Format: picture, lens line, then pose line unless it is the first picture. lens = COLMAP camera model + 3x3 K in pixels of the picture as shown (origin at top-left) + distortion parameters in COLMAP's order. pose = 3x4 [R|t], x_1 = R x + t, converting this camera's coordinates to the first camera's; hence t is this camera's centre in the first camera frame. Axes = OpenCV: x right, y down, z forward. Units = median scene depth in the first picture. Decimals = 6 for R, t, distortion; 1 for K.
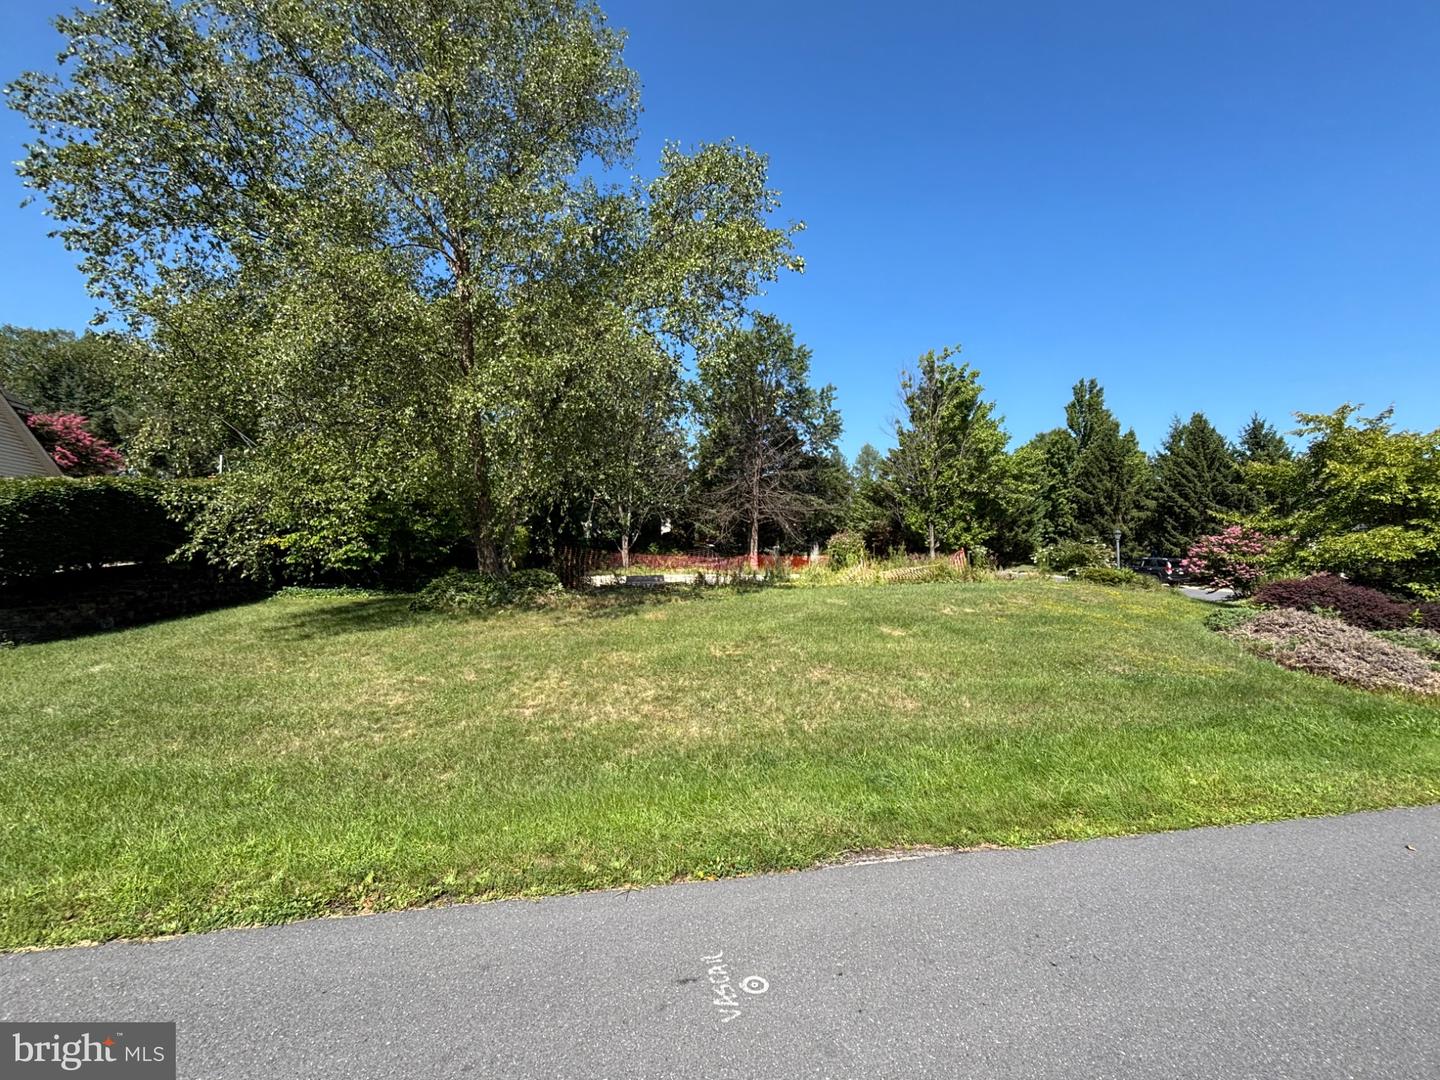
lens RADIAL K [[627.7, 0, 720.0], [0, 627.7, 540.0], [0, 0, 1]] dist [-0.000634, -0.001053]
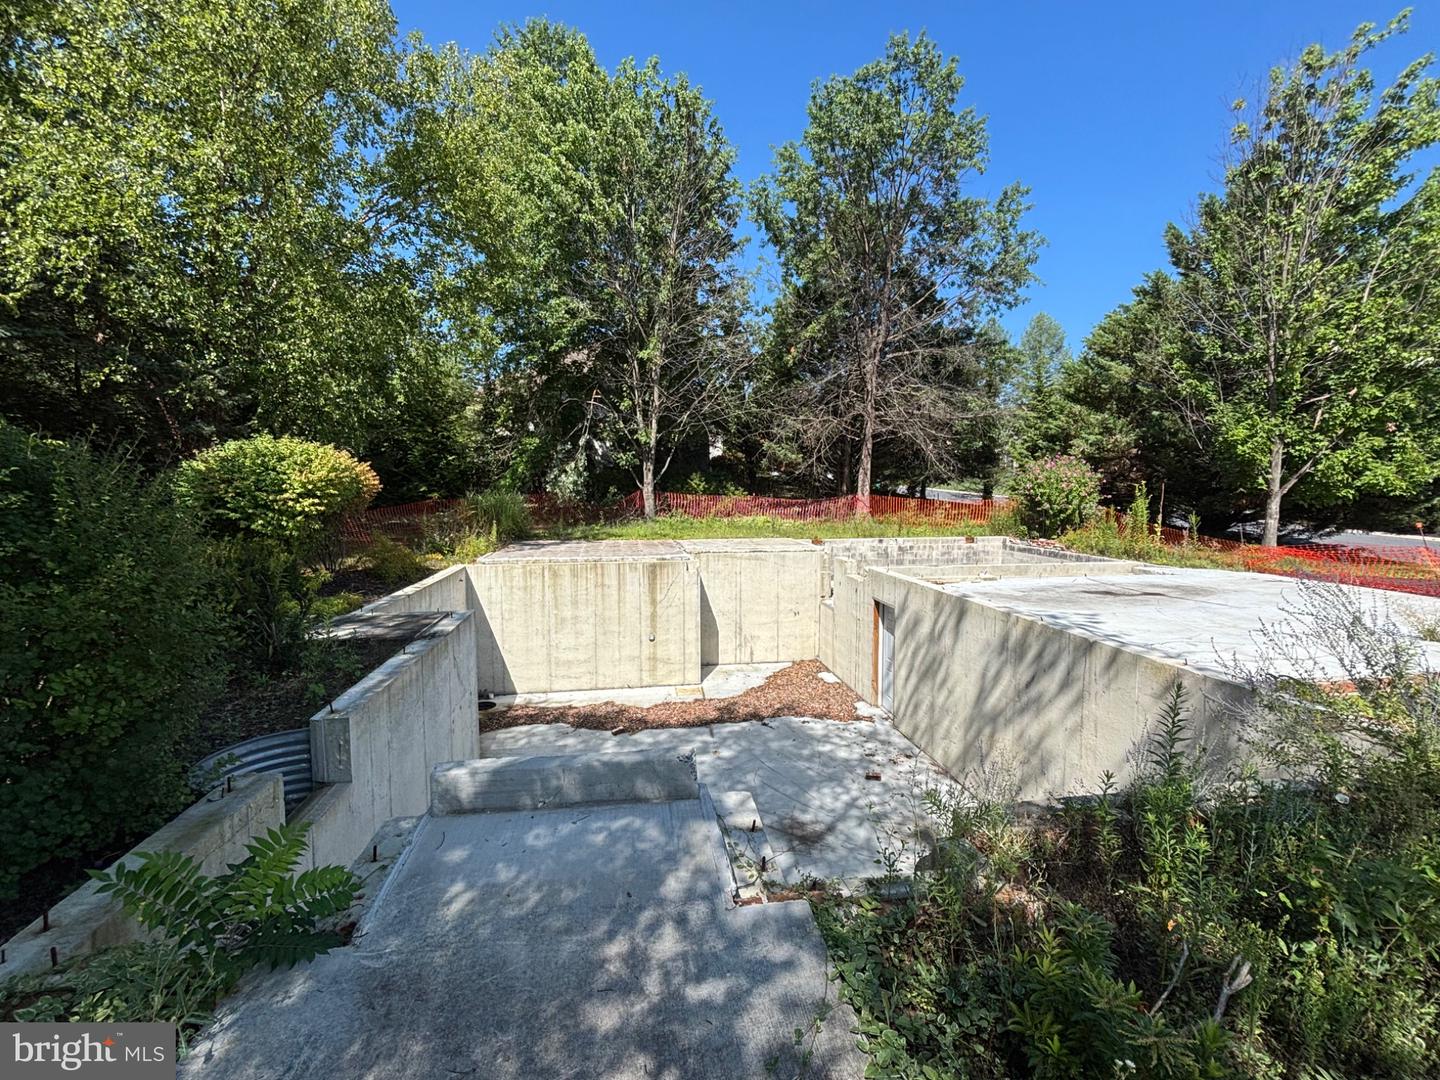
lens RADIAL K [[627.7, 0, 720.0], [0, 627.7, 540.0], [0, 0, 1]] dist [-0.000634, -0.001053]
pose [[0.997014, 0.012676, -0.076179, -0.036555], [-0.003302, 0.992532, 0.121943, -0.006054], [0.077156, -0.121328, 0.989609, 0.397657]]
